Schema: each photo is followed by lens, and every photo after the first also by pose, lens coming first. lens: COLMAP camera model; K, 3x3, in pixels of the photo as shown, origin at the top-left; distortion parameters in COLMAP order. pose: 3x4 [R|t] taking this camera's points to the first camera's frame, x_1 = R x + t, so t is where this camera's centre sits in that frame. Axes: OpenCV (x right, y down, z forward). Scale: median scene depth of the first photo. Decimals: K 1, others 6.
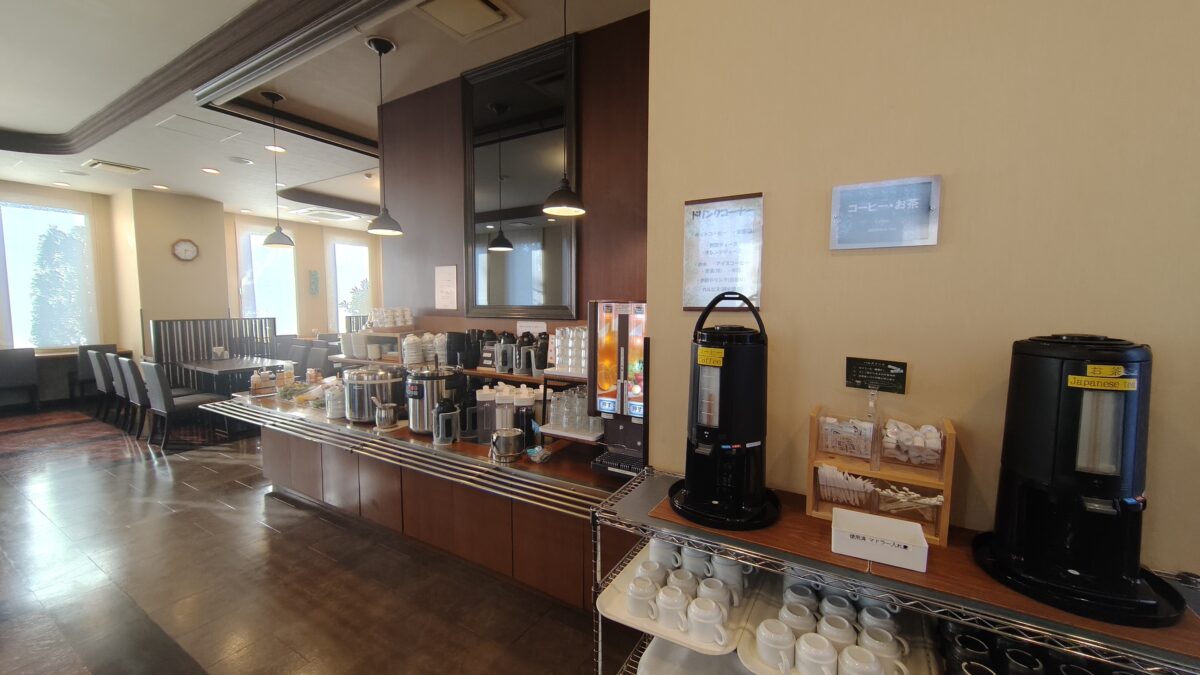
lens RADIAL K [[466.2, 0, 600.0], [0, 466.2, 337.5], [0, 0, 1]] dist [0.000202, 0.000017]
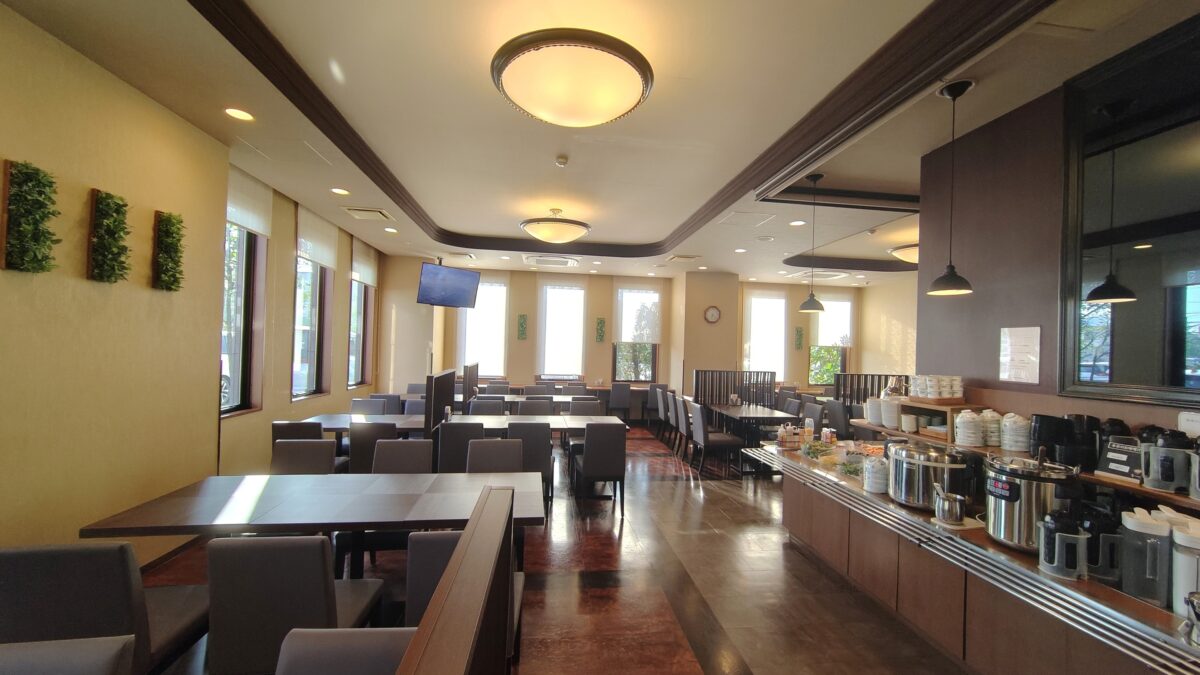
lens RADIAL K [[466.2, 0, 600.0], [0, 466.2, 337.5], [0, 0, 1]] dist [0.000202, 0.000017]
pose [[0.622855, -0.002462, -0.782333, -0.163854], [-0.081018, 0.994415, -0.067632, -0.026635], [0.778131, 0.105508, 0.619177, -0.038618]]
